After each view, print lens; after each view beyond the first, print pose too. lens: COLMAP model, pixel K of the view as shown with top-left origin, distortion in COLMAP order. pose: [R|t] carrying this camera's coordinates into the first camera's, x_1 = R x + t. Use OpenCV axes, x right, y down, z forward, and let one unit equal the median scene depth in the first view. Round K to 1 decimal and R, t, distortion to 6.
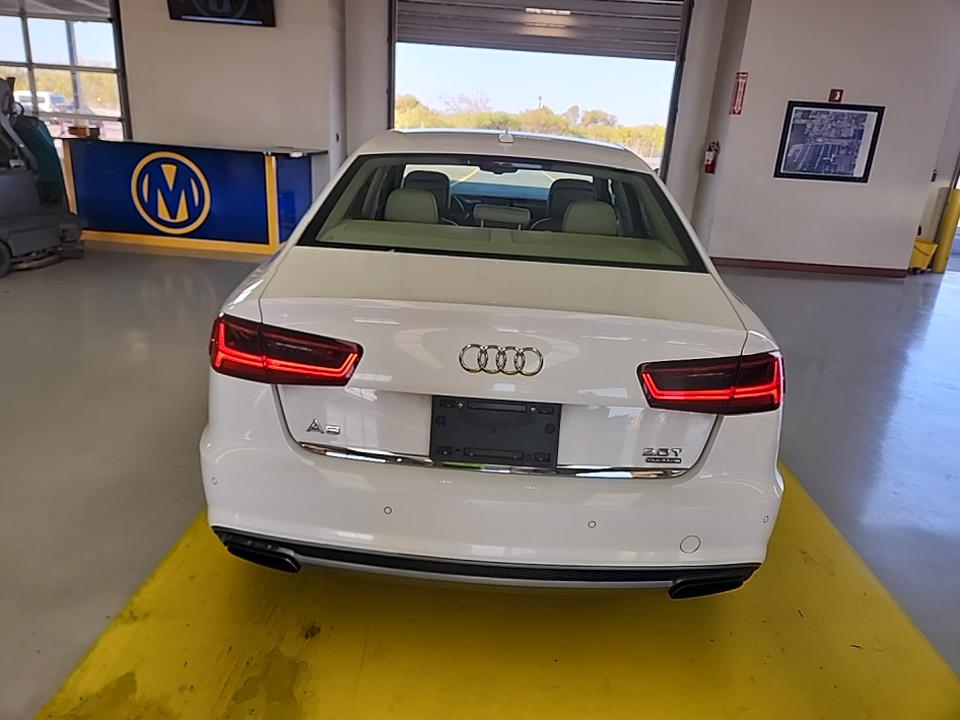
lens RADIAL K [[644.8, 0, 484.2], [0, 644.8, 355.7], [0, 0, 1]] dist [0.031799, -0.027833]
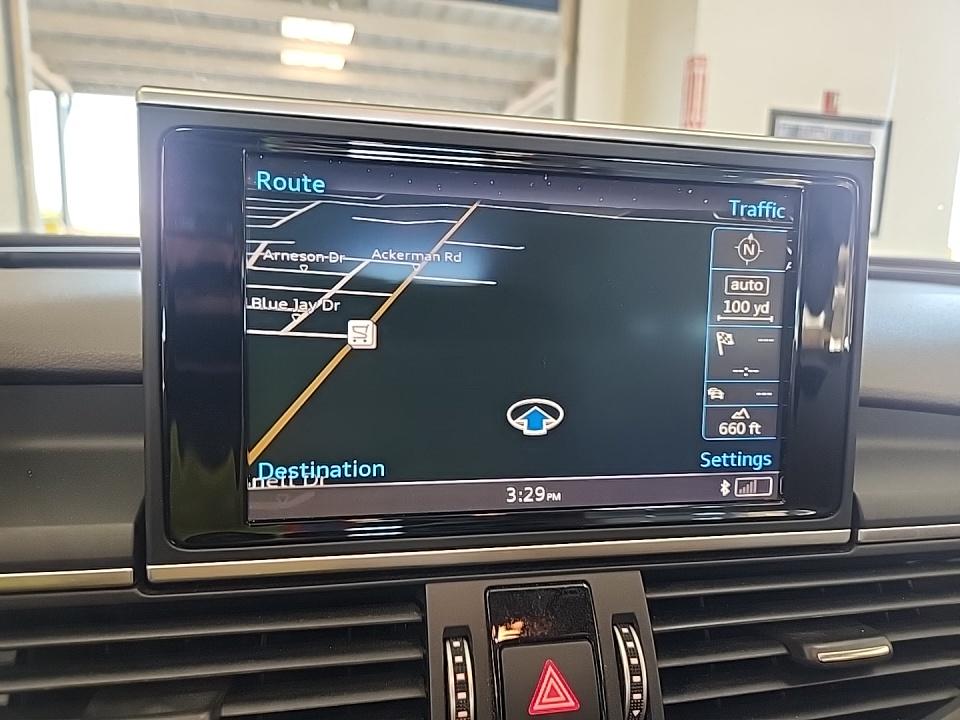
lens RADIAL K [[644.8, 0, 474.9], [0, 644.8, 363.3], [0, 0, 1]] dist [0.031799, -0.027833]
pose [[0.946269, -0.098844, 0.307905, 0.013739], [0.140078, 0.983465, -0.114784, -0.135181], [-0.291468, 0.151747, 0.944468, 0.555643]]
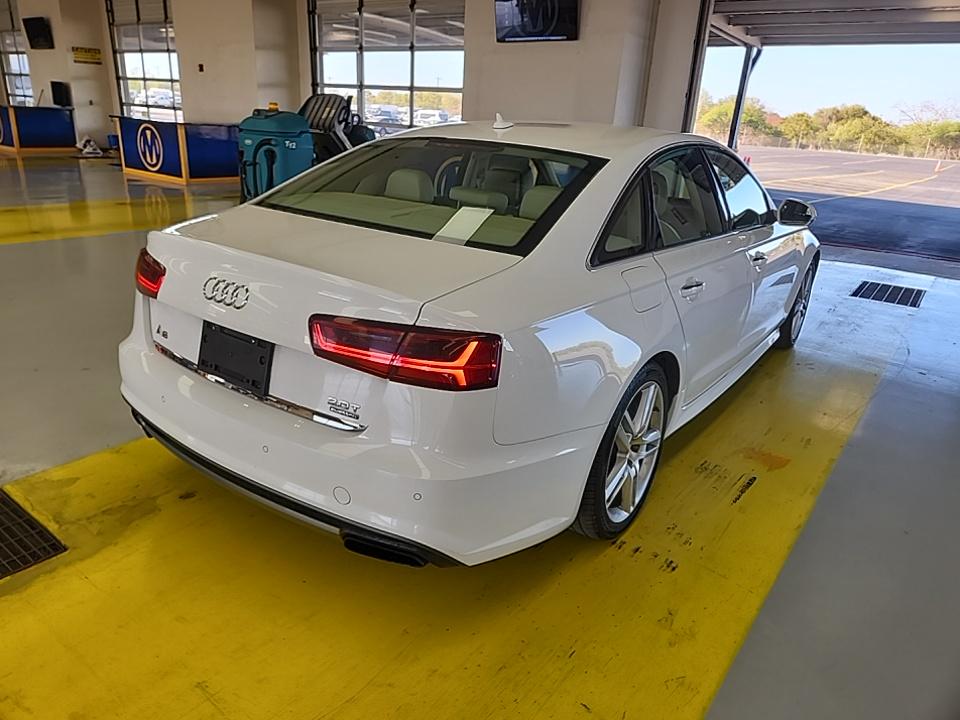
lens RADIAL K [[644.8, 0, 487.8], [0, 644.8, 362.4], [0, 0, 1]] dist [0.031799, -0.027833]
pose [[0.826444, 0.175313, -0.535028, 0.223097], [-0.181448, 0.982517, 0.041664, -0.001205], [0.532979, 0.062647, 0.843806, 0.050171]]
